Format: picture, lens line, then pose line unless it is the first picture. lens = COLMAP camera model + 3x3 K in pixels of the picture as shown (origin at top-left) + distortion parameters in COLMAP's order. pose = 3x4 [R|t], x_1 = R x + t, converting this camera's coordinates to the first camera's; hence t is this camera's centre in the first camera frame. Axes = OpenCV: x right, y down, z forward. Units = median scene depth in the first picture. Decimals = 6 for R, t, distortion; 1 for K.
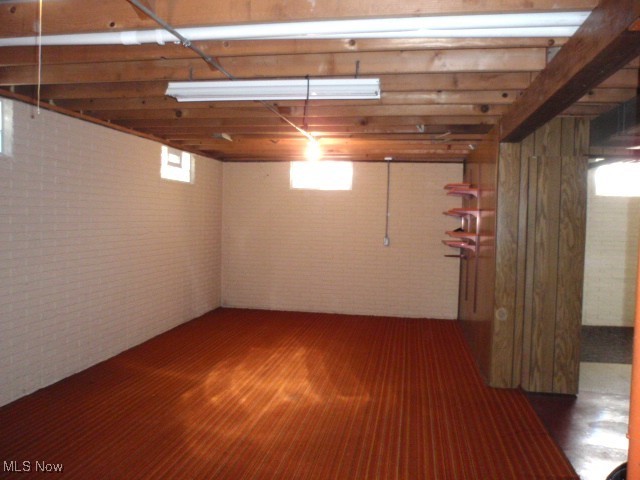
lens RADIAL K [[519.7, 0, 323.3], [0, 519.7, 240.8], [0, 0, 1]] dist [-0.093971, 0.056007]
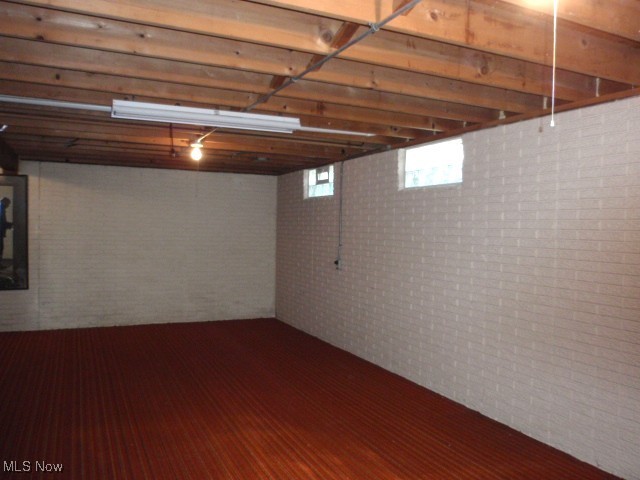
lens RADIAL K [[519.7, 0, 323.3], [0, 519.7, 240.8], [0, 0, 1]] dist [-0.093971, 0.056007]
pose [[-0.809139, -0.023658, -0.587140, 0.284429], [-0.067103, 0.996373, 0.052326, -0.074005], [0.583773, 0.081738, -0.807792, 1.630395]]
